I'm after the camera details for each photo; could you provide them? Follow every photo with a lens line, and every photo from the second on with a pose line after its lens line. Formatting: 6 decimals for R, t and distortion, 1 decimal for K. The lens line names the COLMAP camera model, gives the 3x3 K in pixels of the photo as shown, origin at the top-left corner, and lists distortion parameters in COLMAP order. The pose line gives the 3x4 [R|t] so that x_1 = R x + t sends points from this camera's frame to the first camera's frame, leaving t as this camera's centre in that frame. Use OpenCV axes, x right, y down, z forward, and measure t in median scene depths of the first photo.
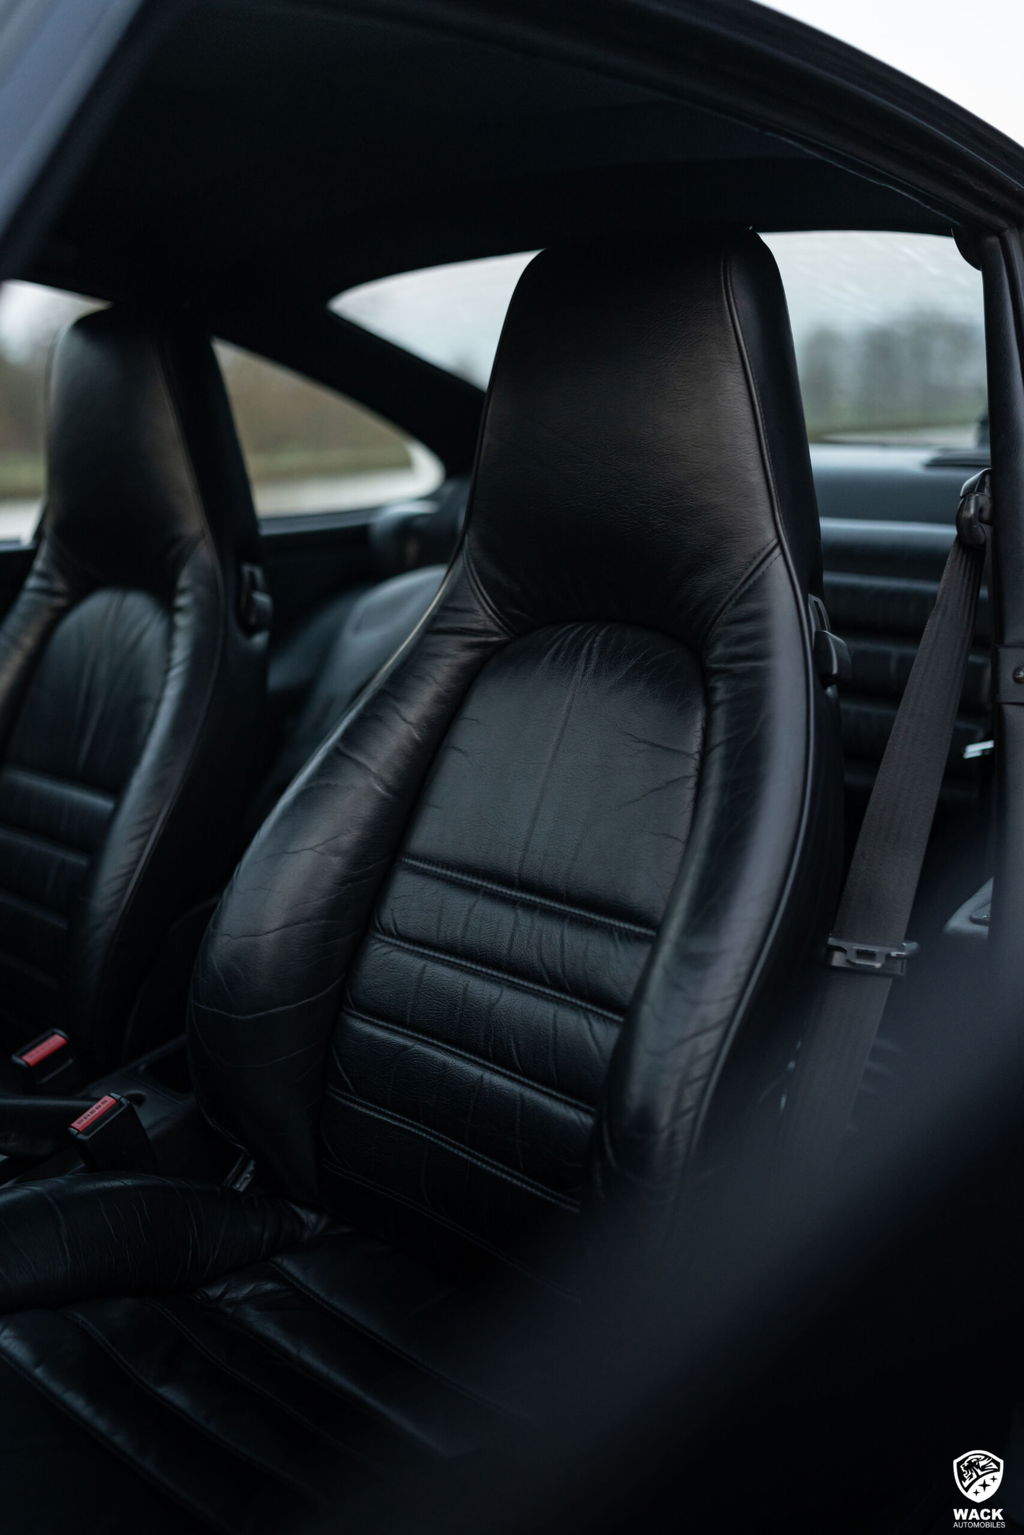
lens RADIAL K [[1442.0, 0, 501.1], [0, 1442.0, 760.6], [0, 0, 1]] dist [0.021992, -0.025221]
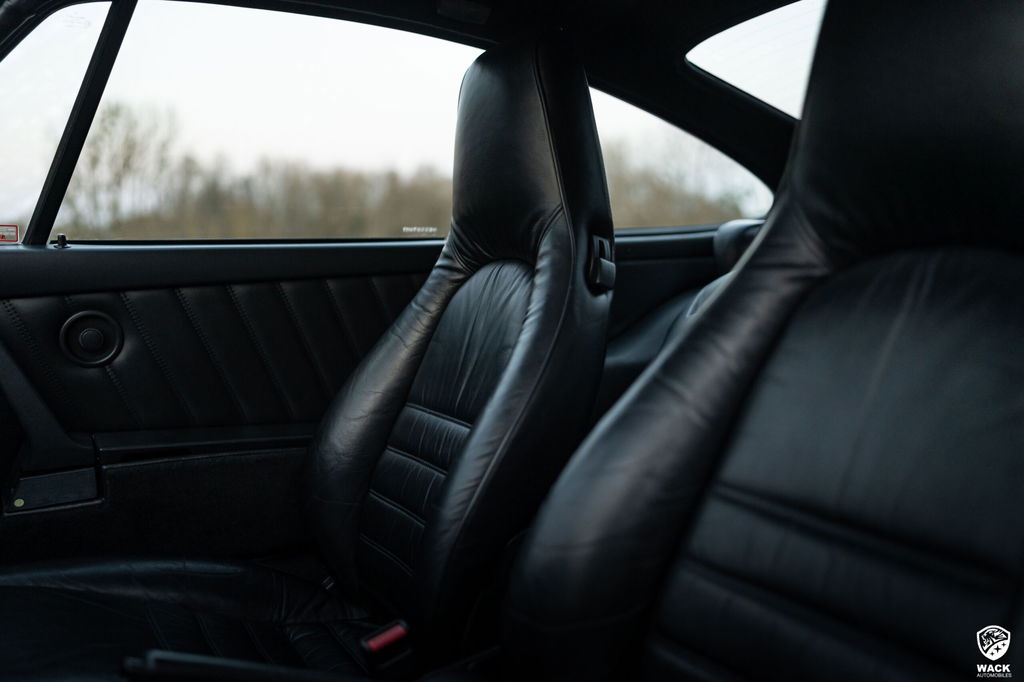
lens RADIAL K [[961.9, 0, 512.0], [0, 961.9, 341.0], [0, 0, 1]] dist [0.021992, -0.025221]
pose [[0.952147, 0.027575, -0.304393, -0.000889], [-0.063582, 0.992004, -0.109021, 0.043494], [0.298953, 0.123158, 0.946287, 0.270587]]
